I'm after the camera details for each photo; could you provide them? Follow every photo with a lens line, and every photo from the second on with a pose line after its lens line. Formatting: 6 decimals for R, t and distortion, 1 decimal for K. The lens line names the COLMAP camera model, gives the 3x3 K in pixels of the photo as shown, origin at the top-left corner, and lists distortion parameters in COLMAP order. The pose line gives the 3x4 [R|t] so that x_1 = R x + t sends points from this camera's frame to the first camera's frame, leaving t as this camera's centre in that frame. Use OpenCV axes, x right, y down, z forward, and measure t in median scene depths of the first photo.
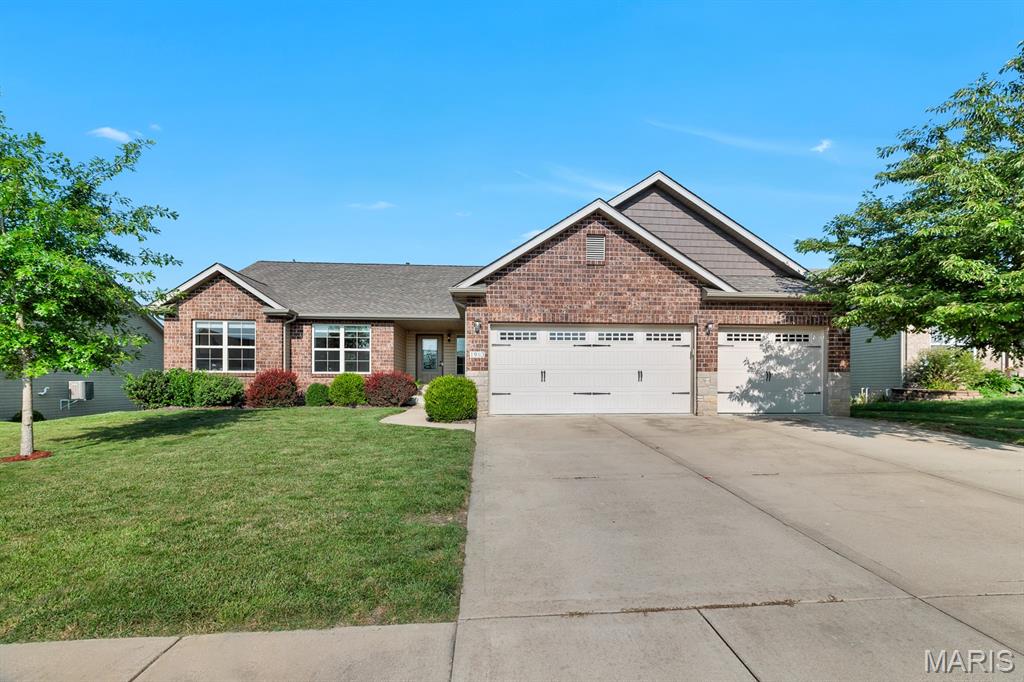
lens RADIAL K [[490.5, 0, 517.5], [0, 490.5, 381.2], [0, 0, 1]] dist [-0.000478, 0.000002]
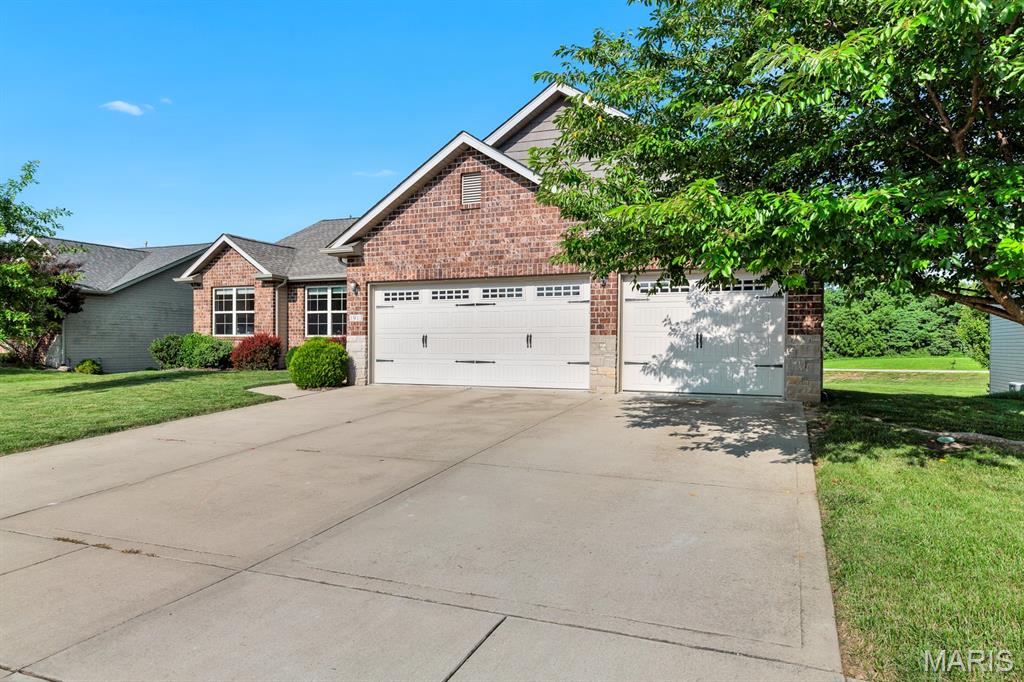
lens RADIAL K [[666.3, 0, 512.0], [0, 666.3, 341.0], [0, 0, 1]] dist [0.008307, 0.002536]
pose [[0.882305, 0.000212, -0.470677, 0.738107], [0.000113, 1.000000, 0.000662, -0.010974], [0.470677, -0.000638, 0.882305, 0.023386]]
